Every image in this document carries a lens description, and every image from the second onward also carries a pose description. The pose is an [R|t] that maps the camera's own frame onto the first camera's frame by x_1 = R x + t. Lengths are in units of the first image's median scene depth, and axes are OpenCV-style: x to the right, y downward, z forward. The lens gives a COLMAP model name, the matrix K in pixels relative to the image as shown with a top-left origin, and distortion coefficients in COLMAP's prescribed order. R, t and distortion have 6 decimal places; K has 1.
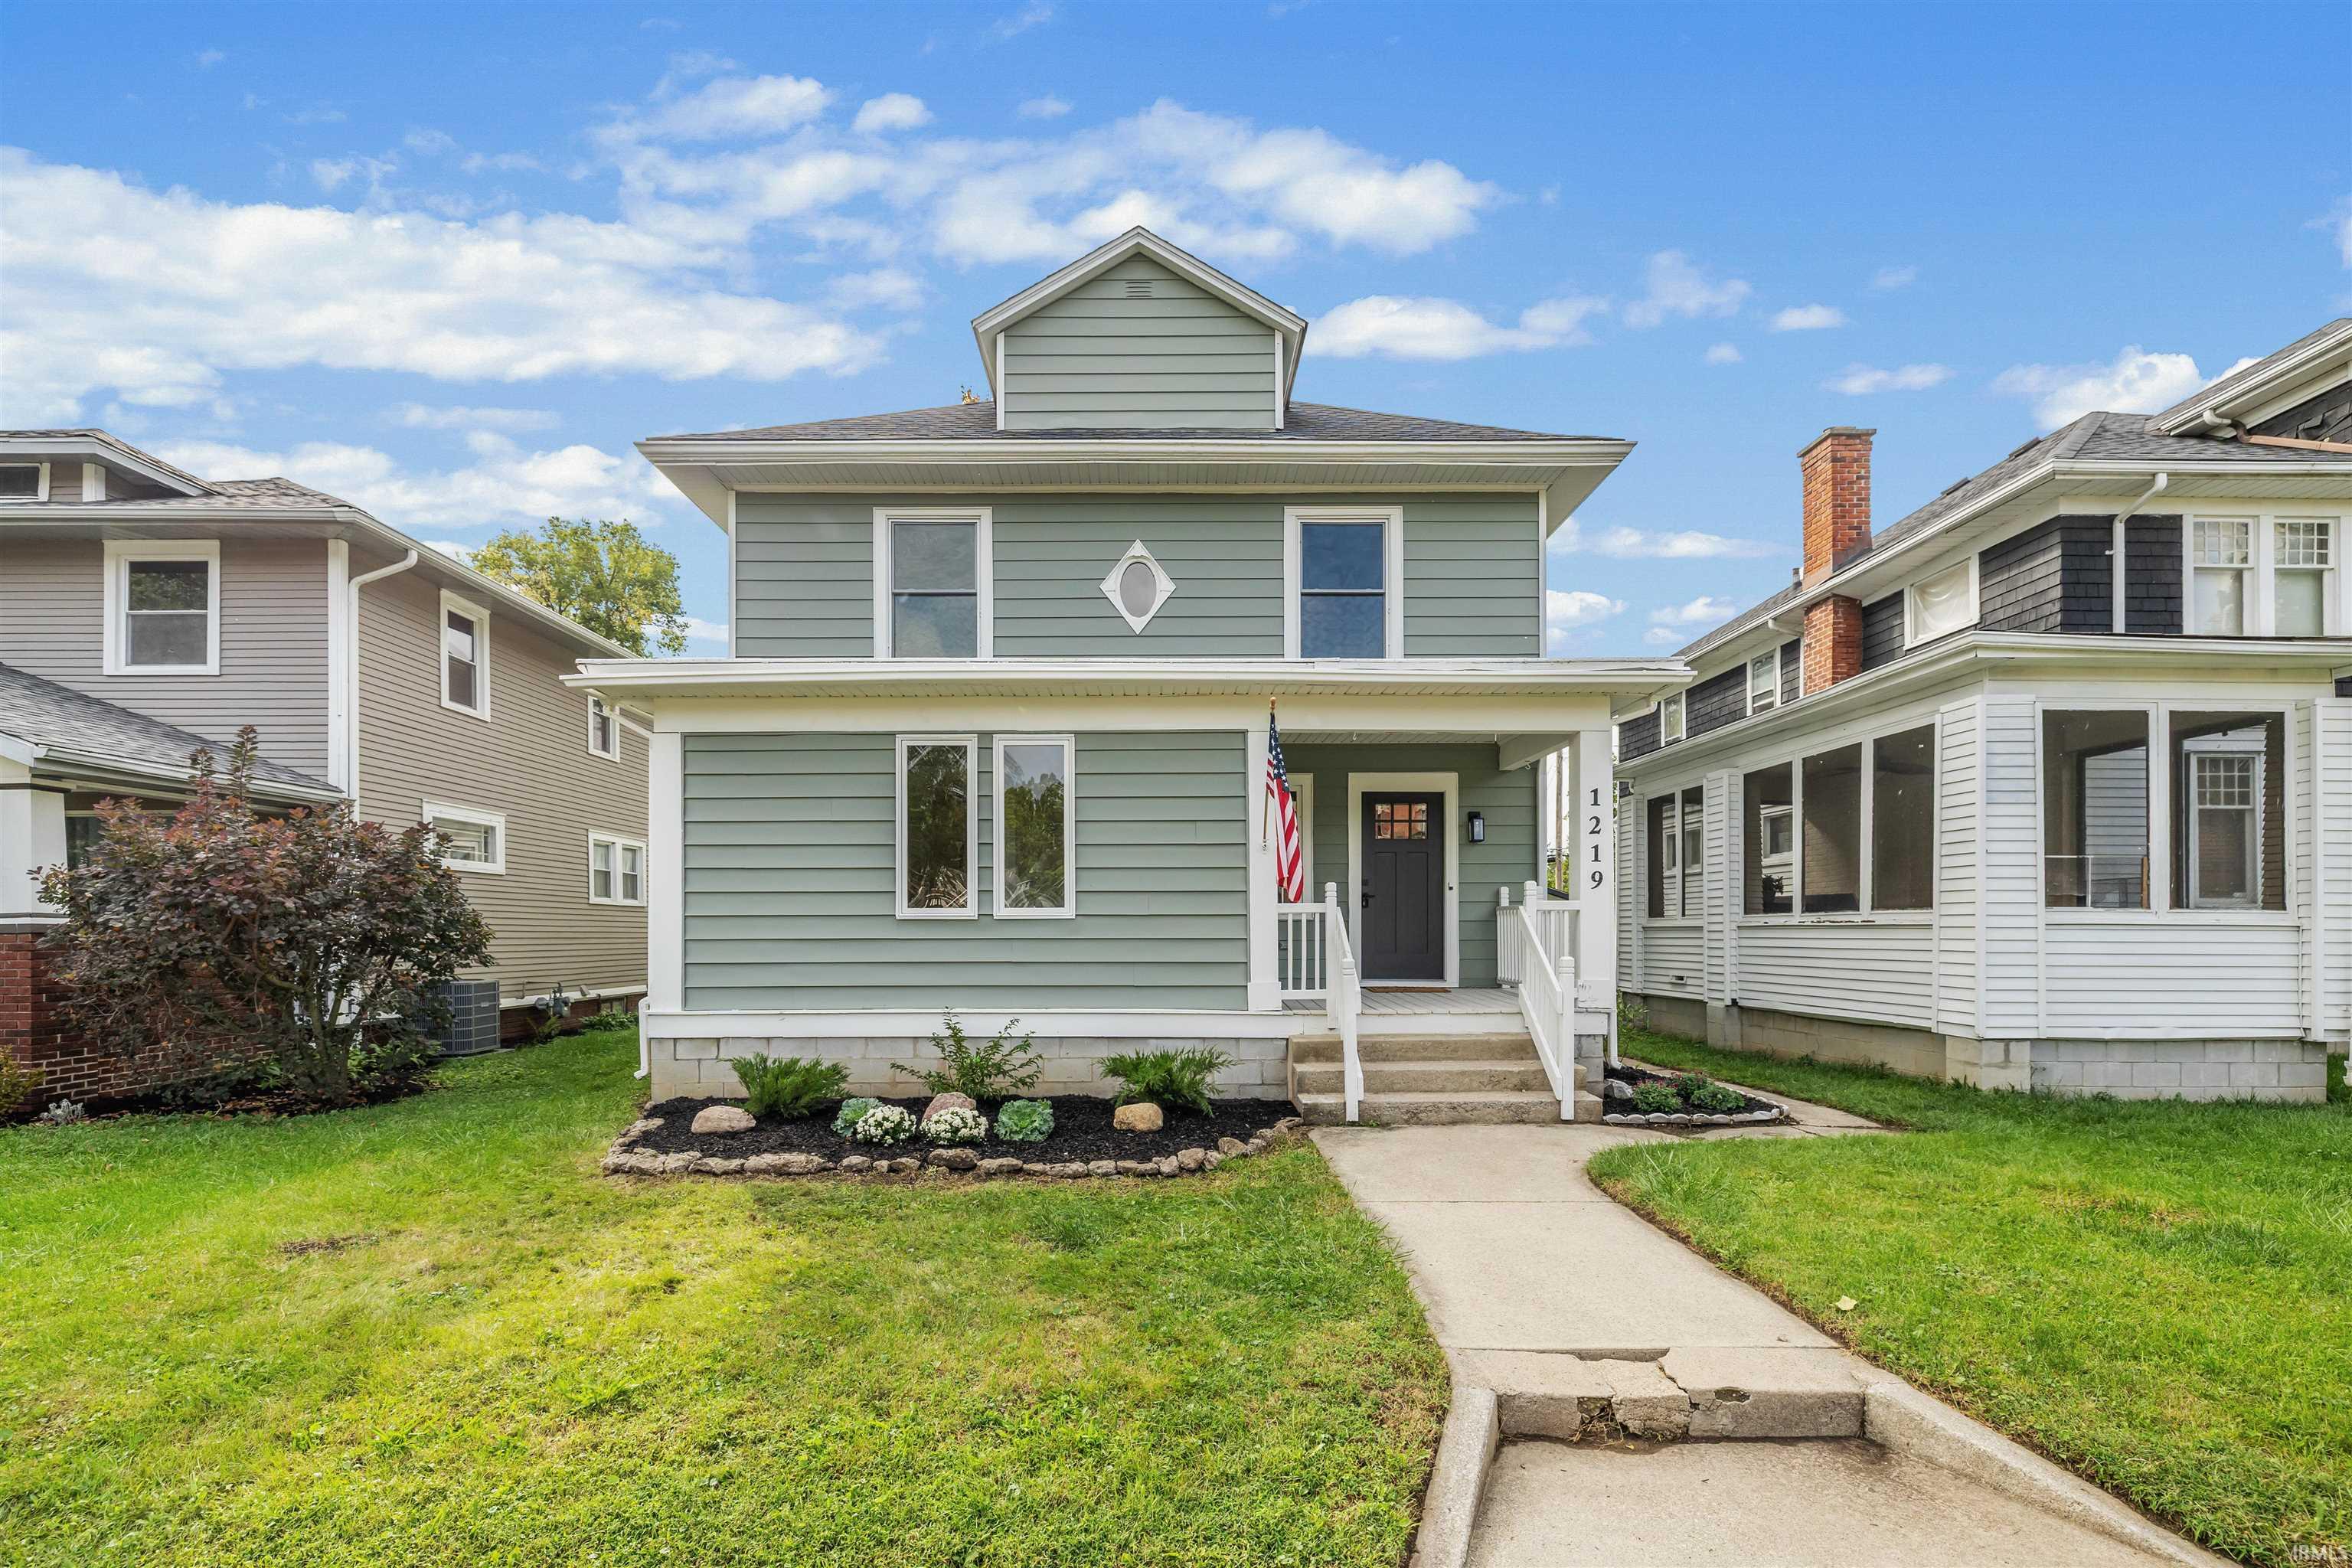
lens RADIAL K [[991.8, 0, 1167.9], [0, 991.8, 763.4], [0, 0, 1]] dist [0.001843, 0.000130]
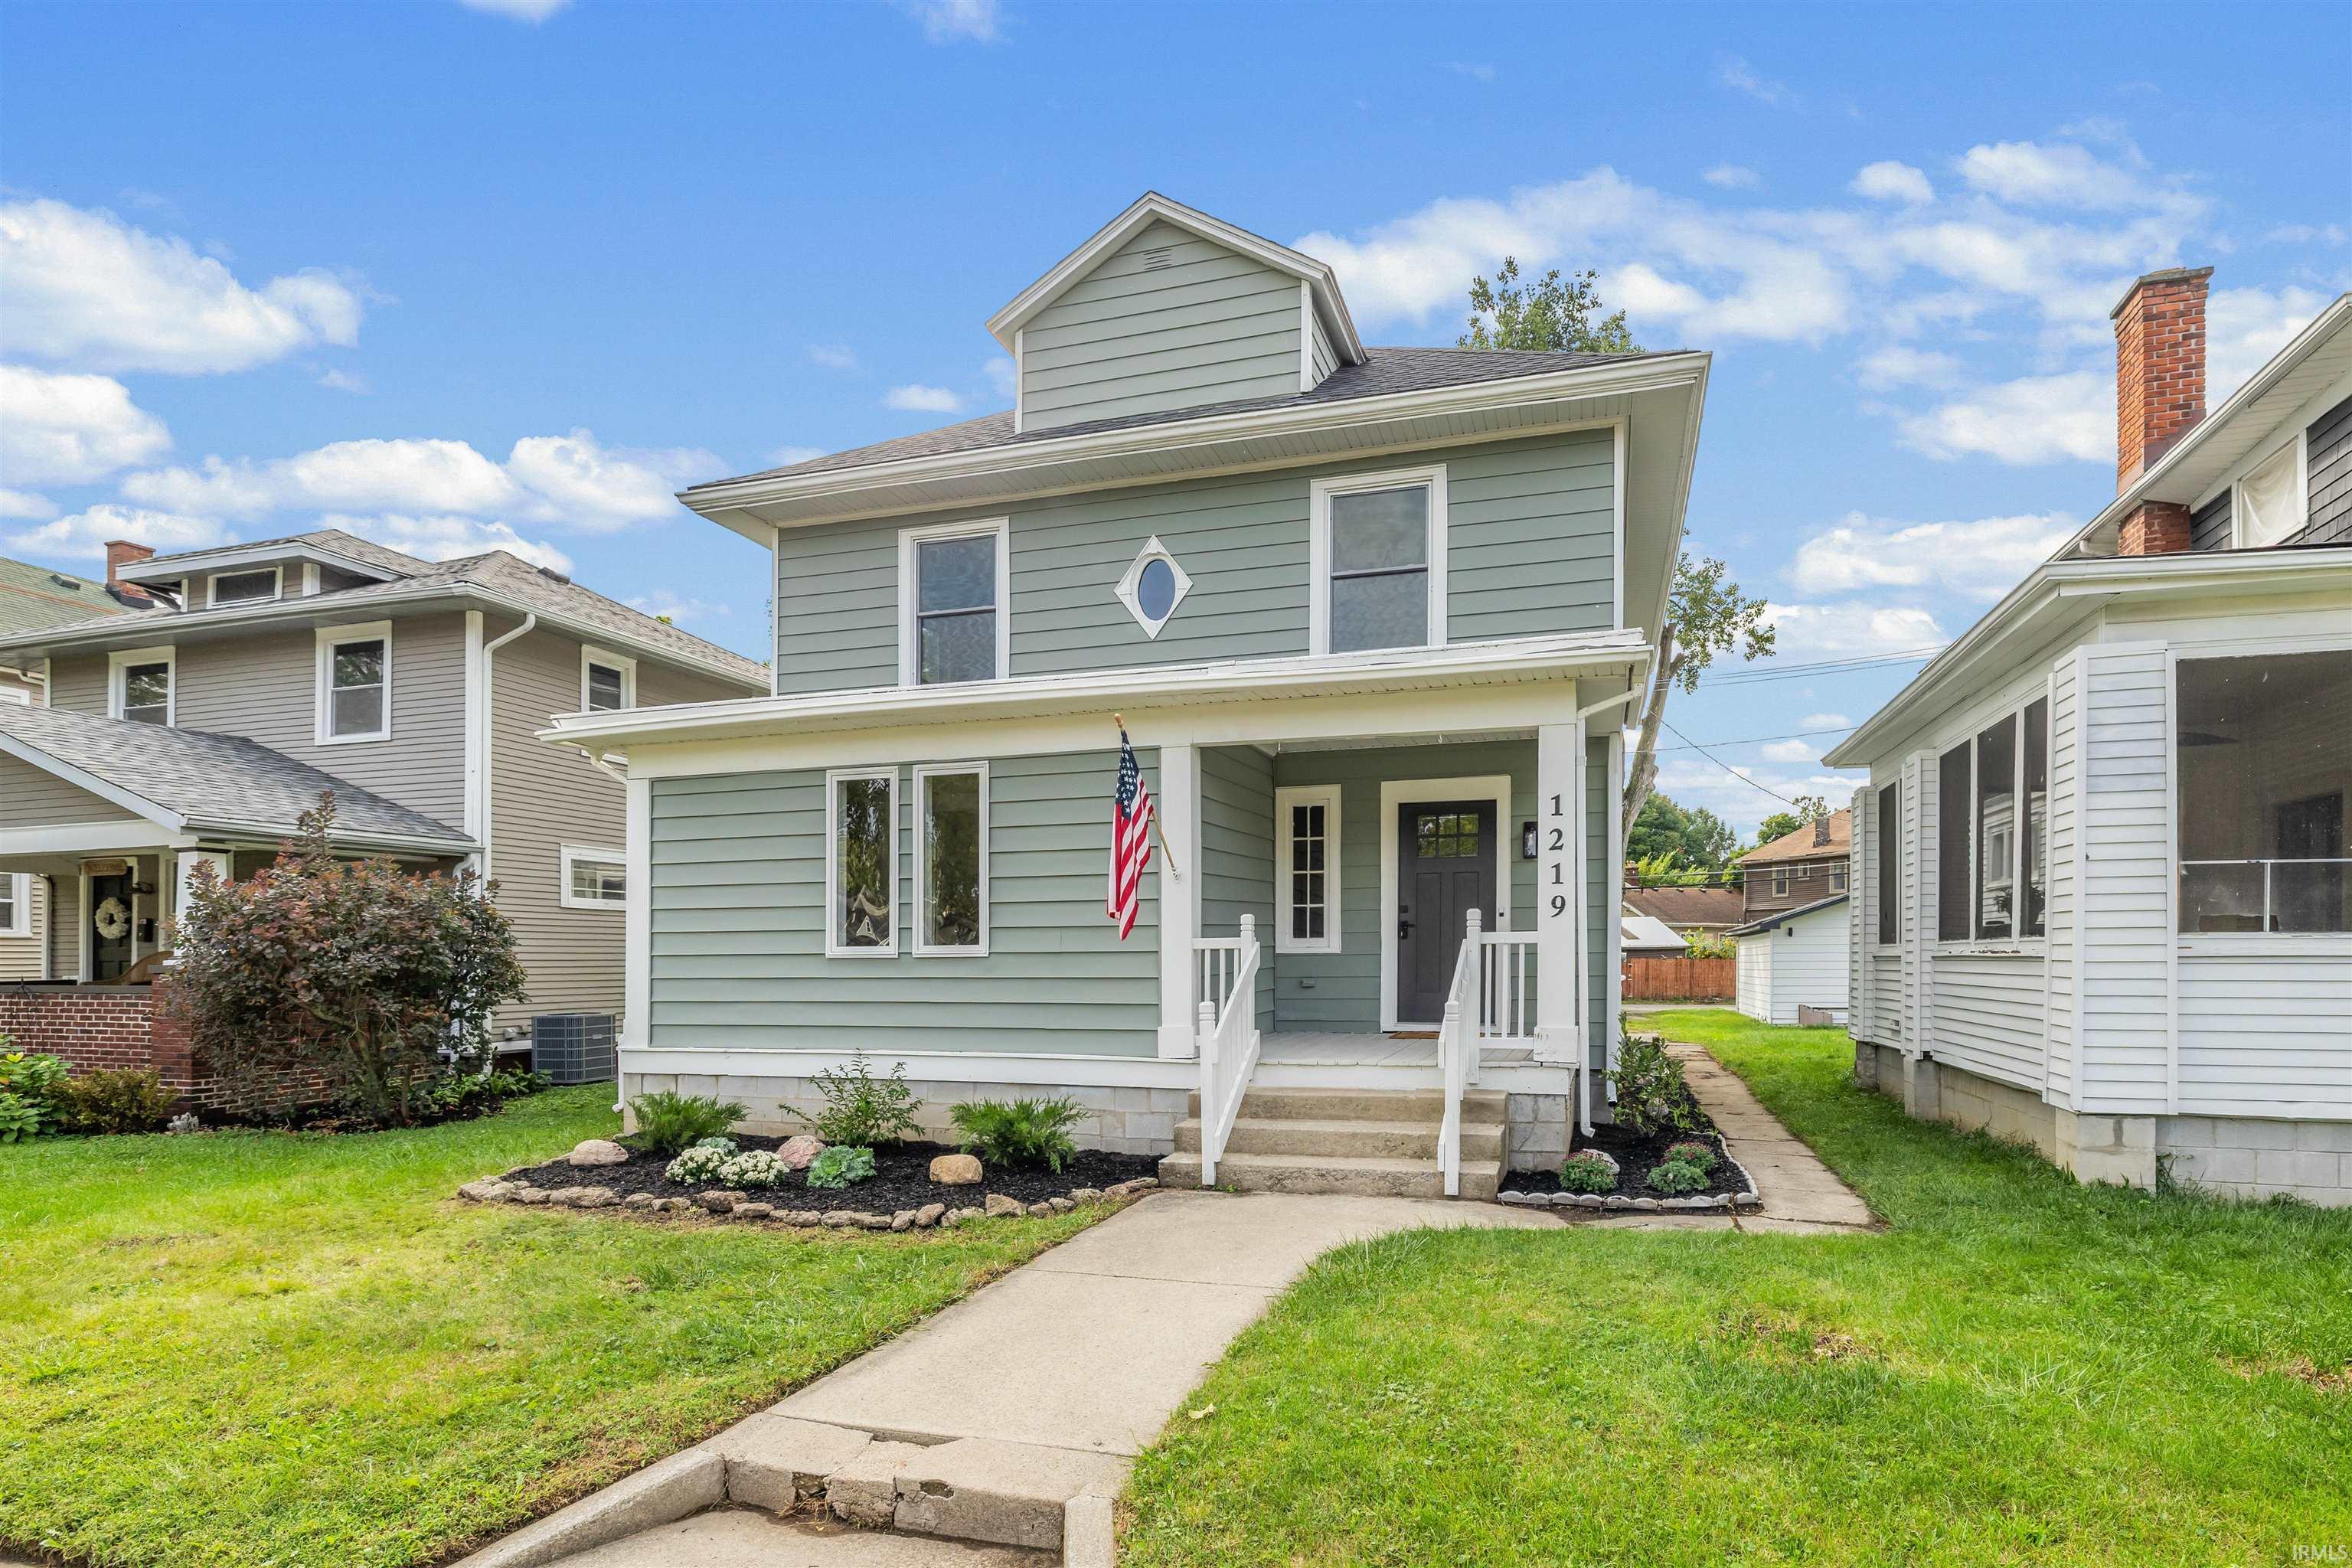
lens RADIAL K [[1143.2, 0, 1257.7], [0, 1143.2, 756.9], [0, 0, 1]] dist [-0.003856, -0.000183]
pose [[0.962739, -0.051566, -0.265469, 0.455360], [0.050097, 0.998669, -0.012306, -0.006927], [0.265750, -0.001452, 0.964041, 0.021103]]
